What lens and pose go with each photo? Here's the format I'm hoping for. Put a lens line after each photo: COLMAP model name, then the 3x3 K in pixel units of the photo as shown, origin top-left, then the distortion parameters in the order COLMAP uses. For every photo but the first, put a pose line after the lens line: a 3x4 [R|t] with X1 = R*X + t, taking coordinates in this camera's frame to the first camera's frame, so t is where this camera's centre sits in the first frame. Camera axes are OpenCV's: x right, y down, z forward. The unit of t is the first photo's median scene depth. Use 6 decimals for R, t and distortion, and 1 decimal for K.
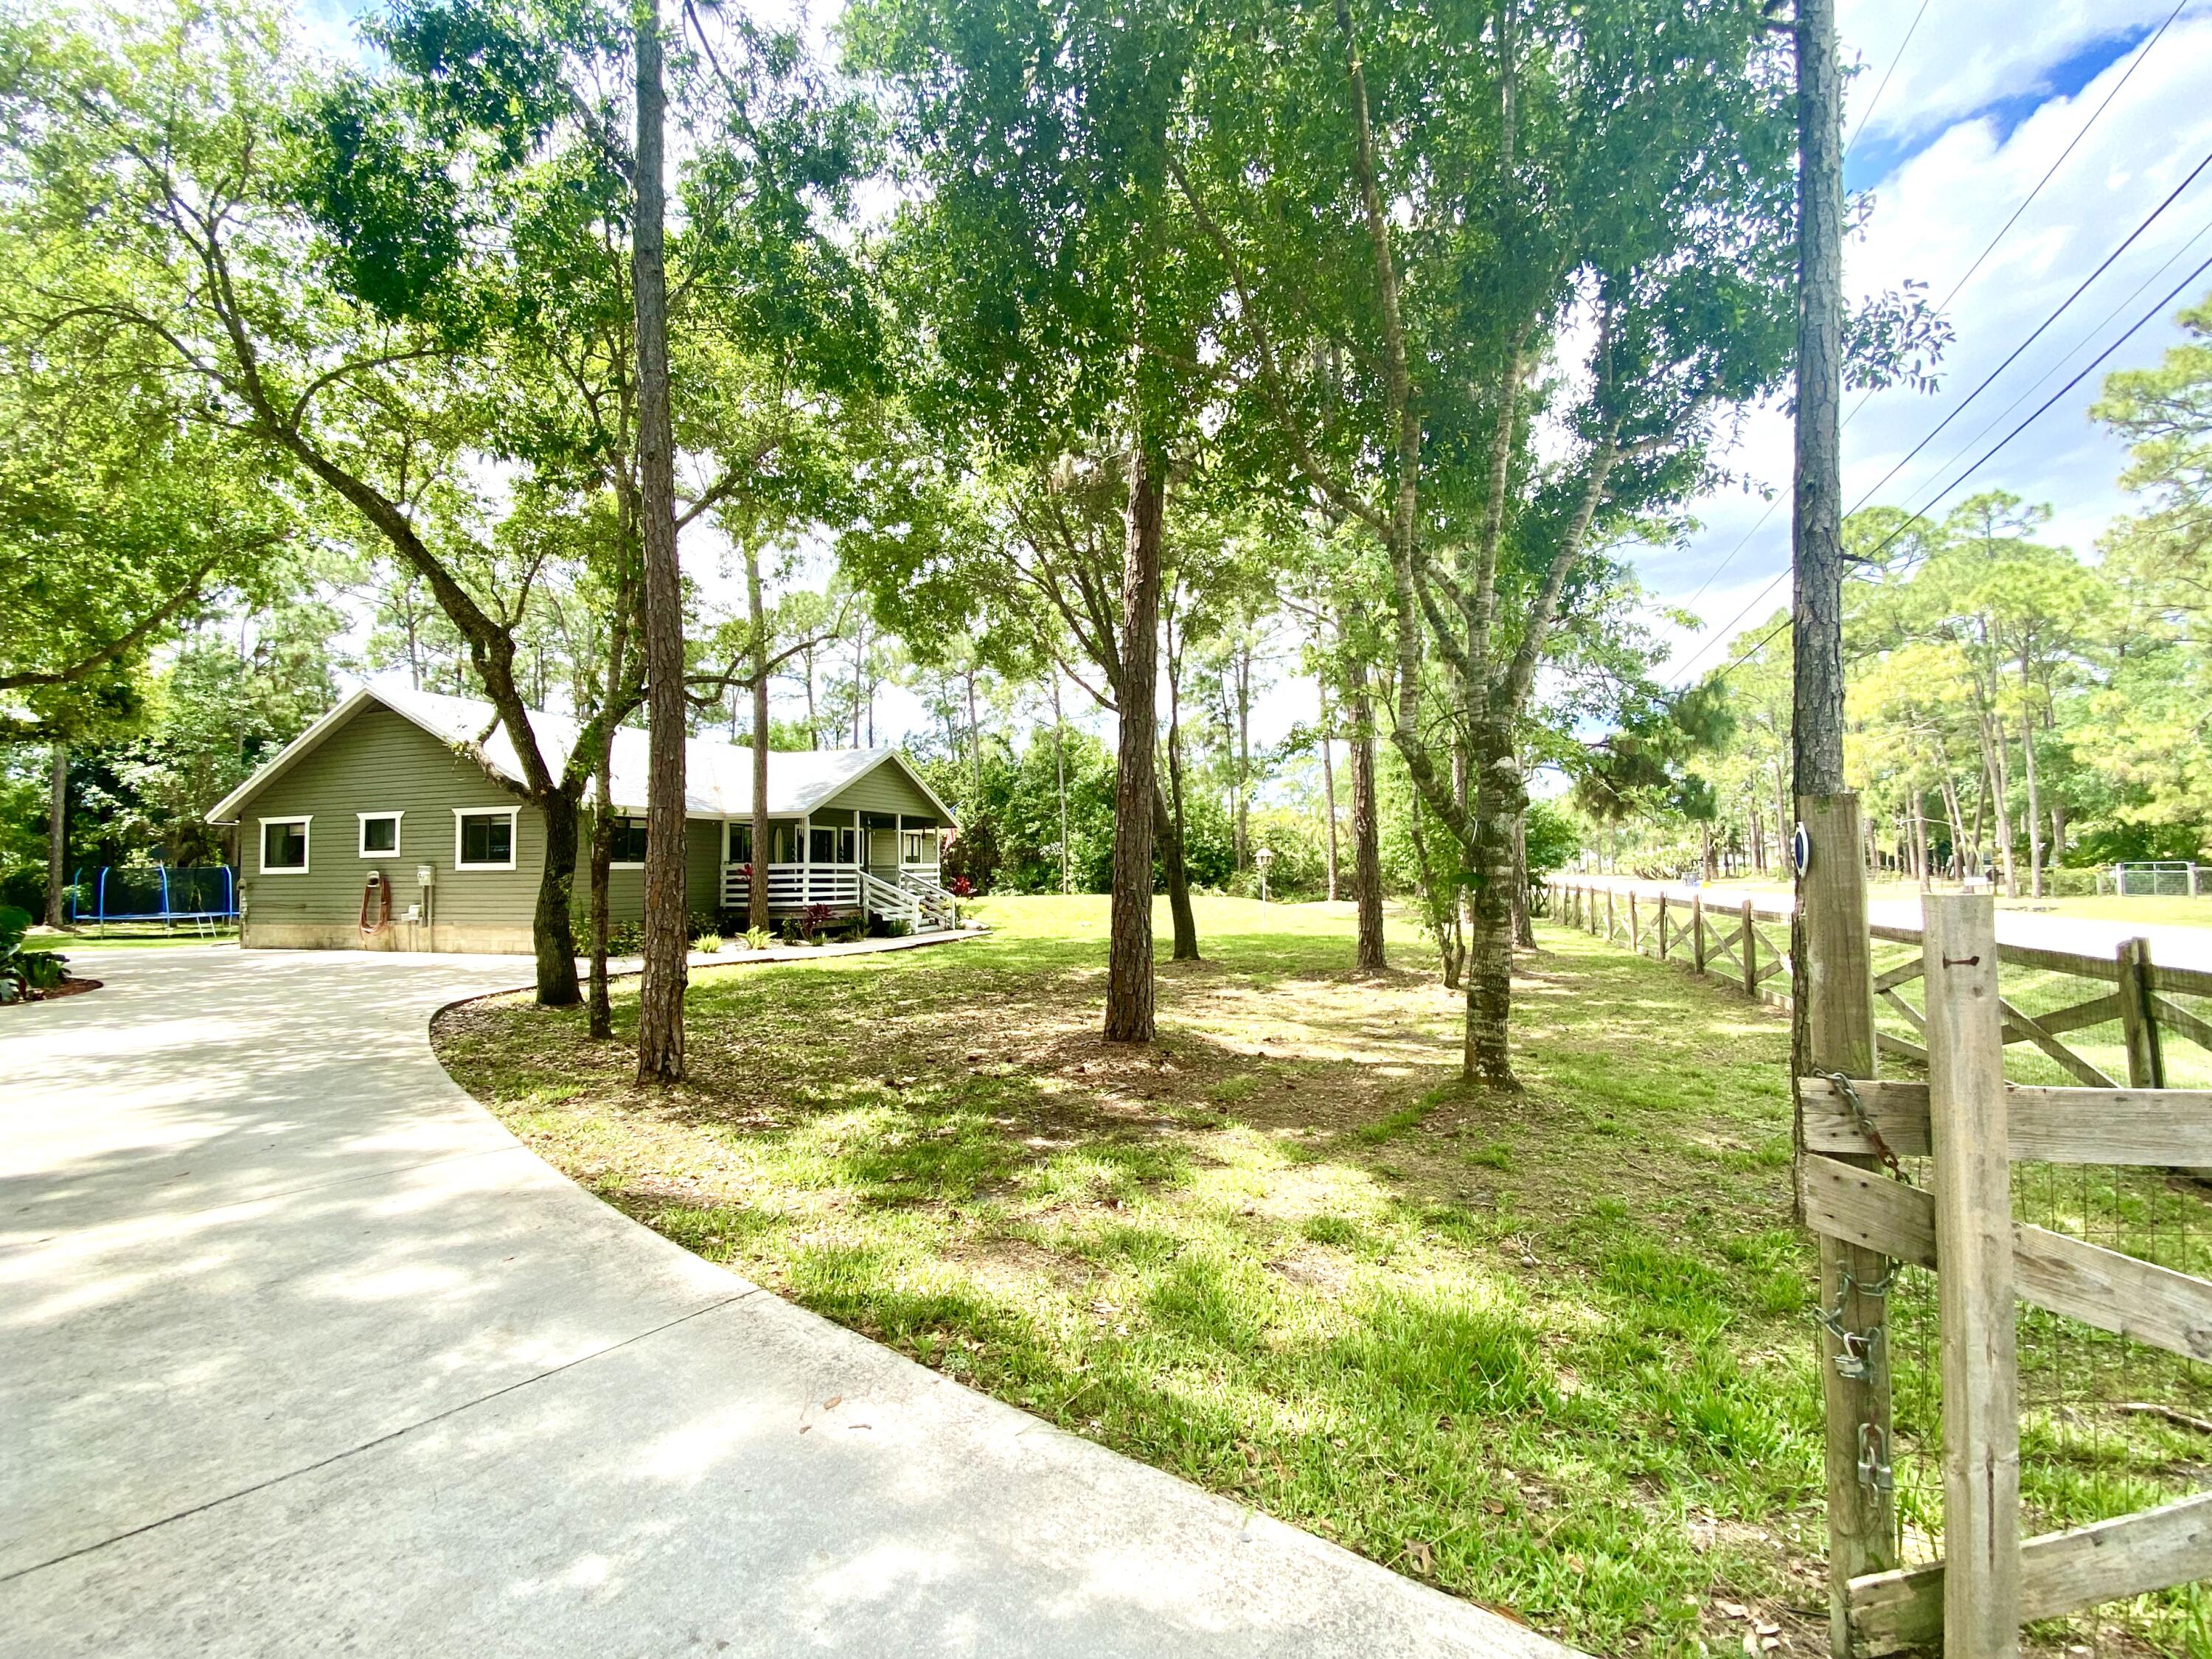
lens RADIAL K [[917.1, 0, 1106.0], [0, 917.1, 829.5], [0, 0, 1]] dist [0.002555, -0.012251]
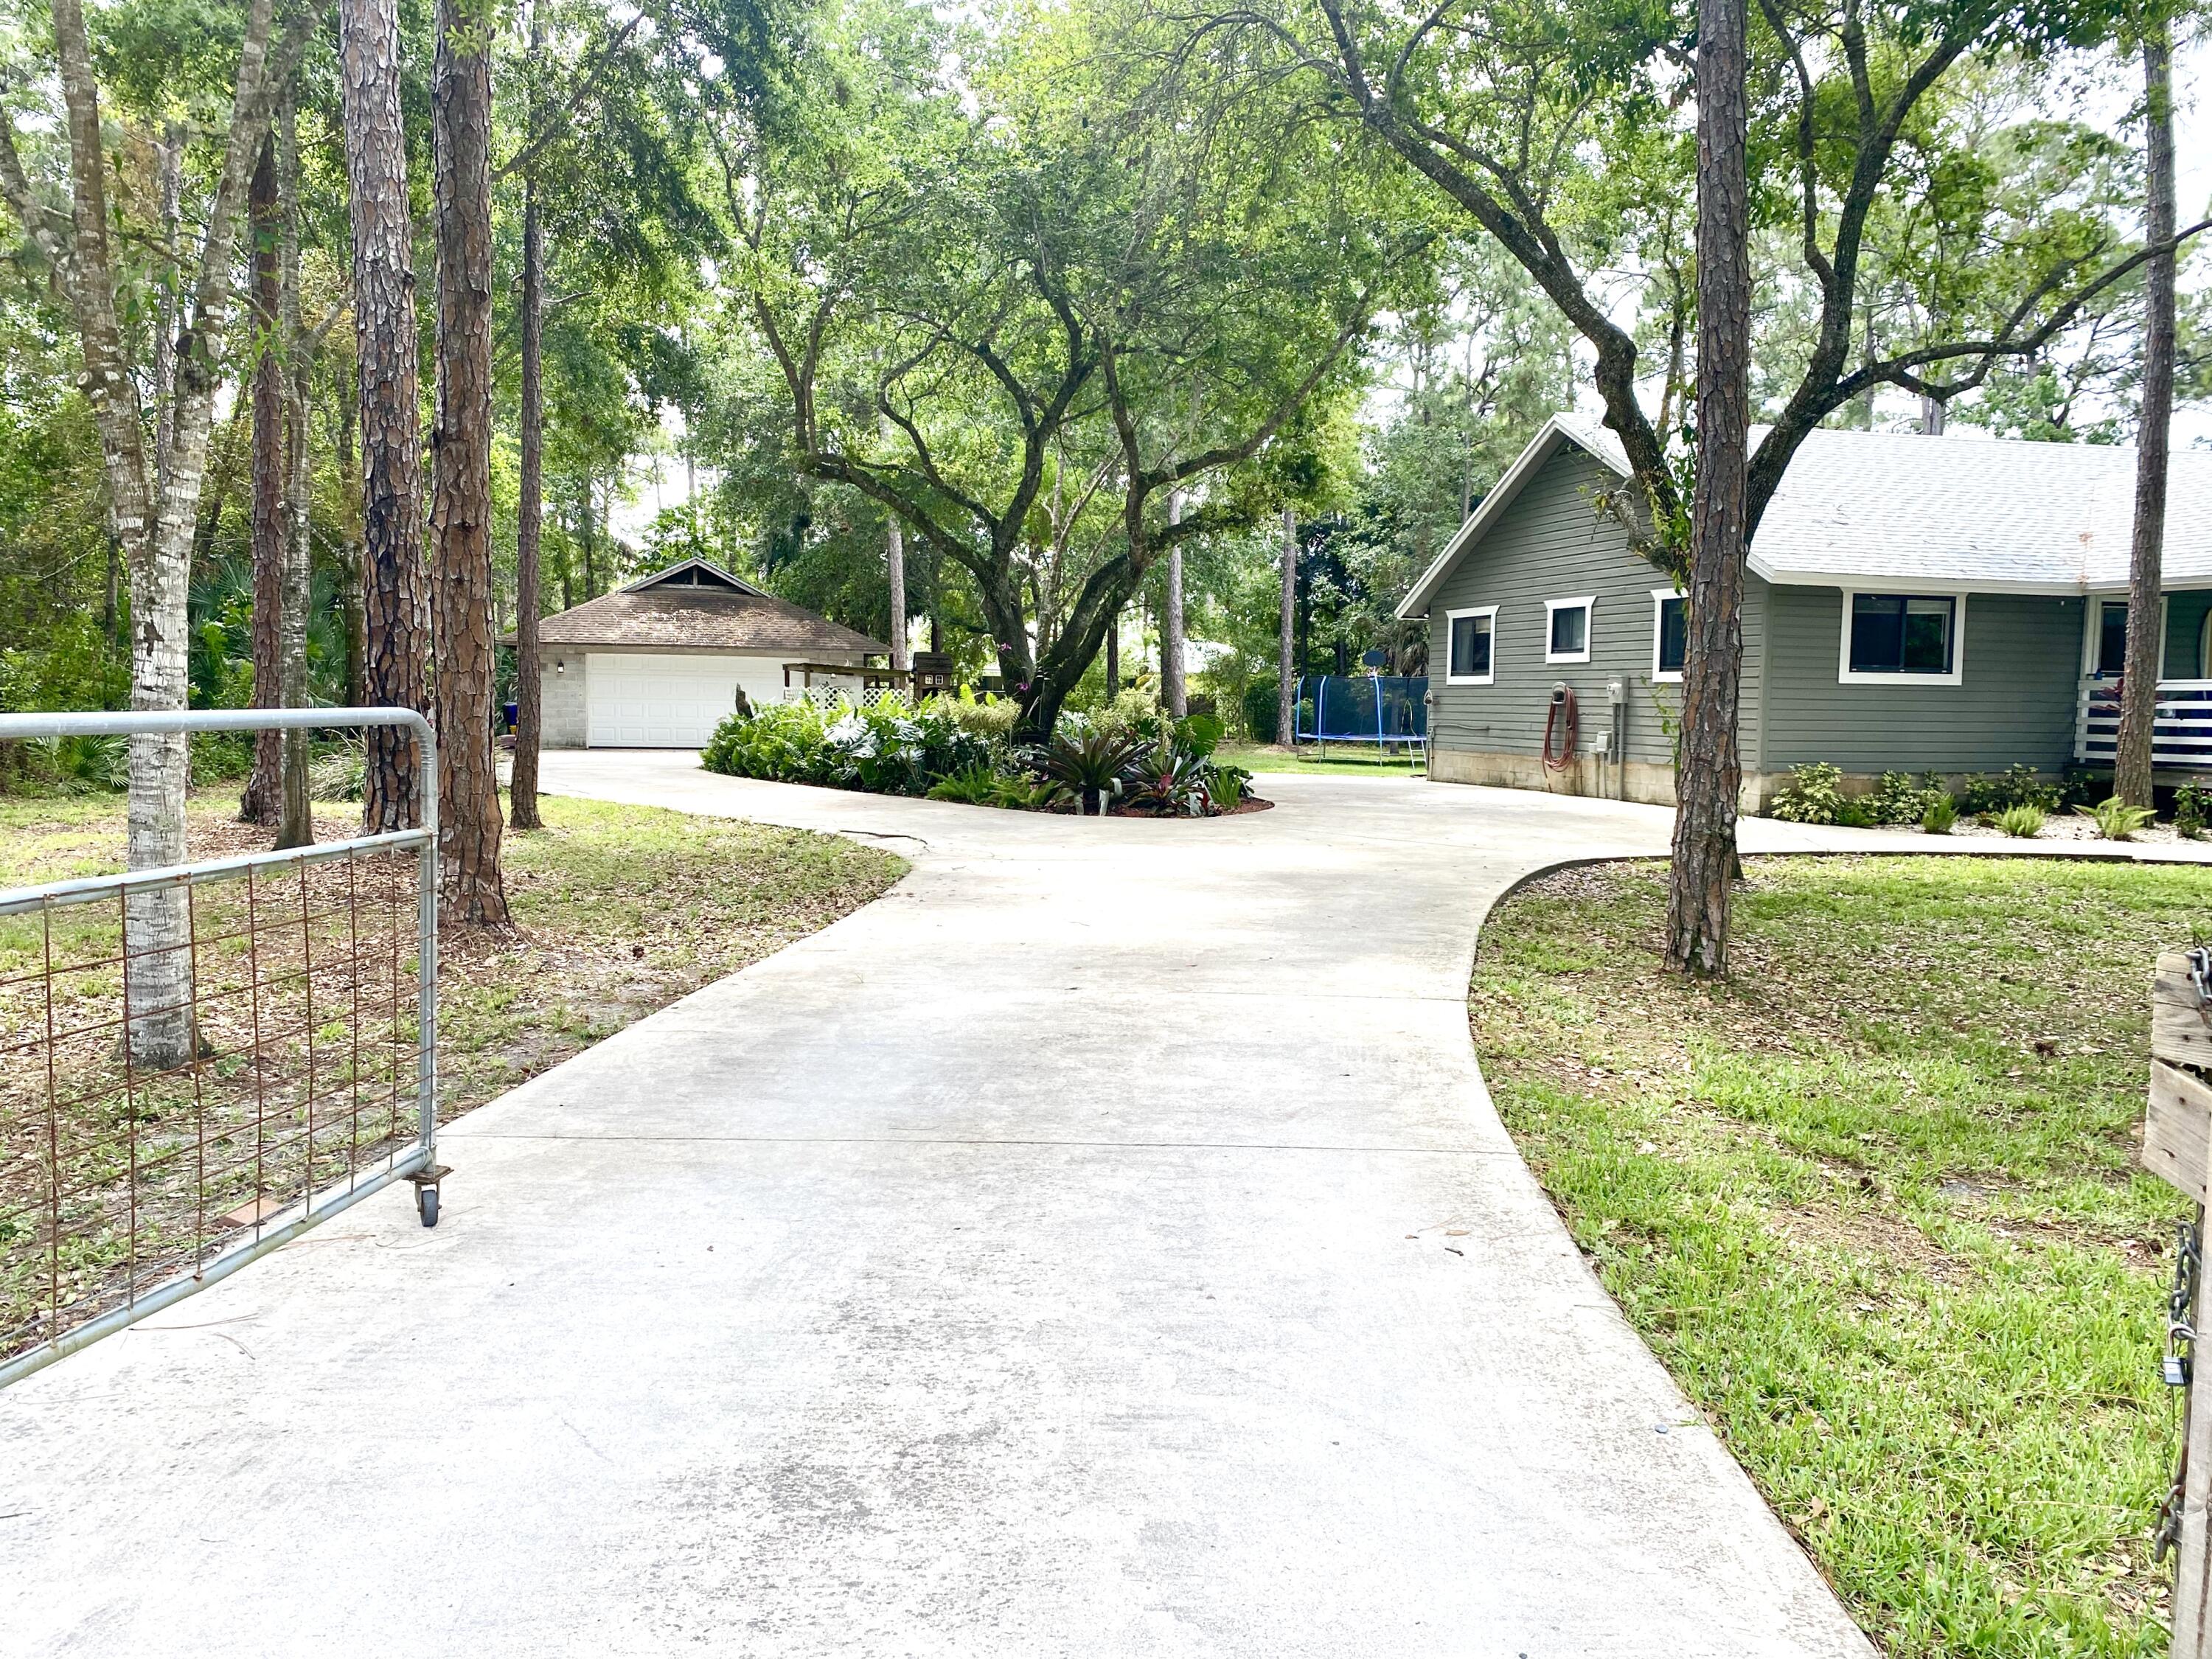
lens RADIAL K [[1681.8, 0, 1108.2], [0, 1681.8, 905.1], [0, 0, 1]] dist [-0.001100, -0.007997]
pose [[0.549378, 0.121920, -0.826631, 0.105718], [0.018629, 0.987265, 0.157993, 0.003359], [0.835366, -0.102197, 0.540110, -0.020379]]
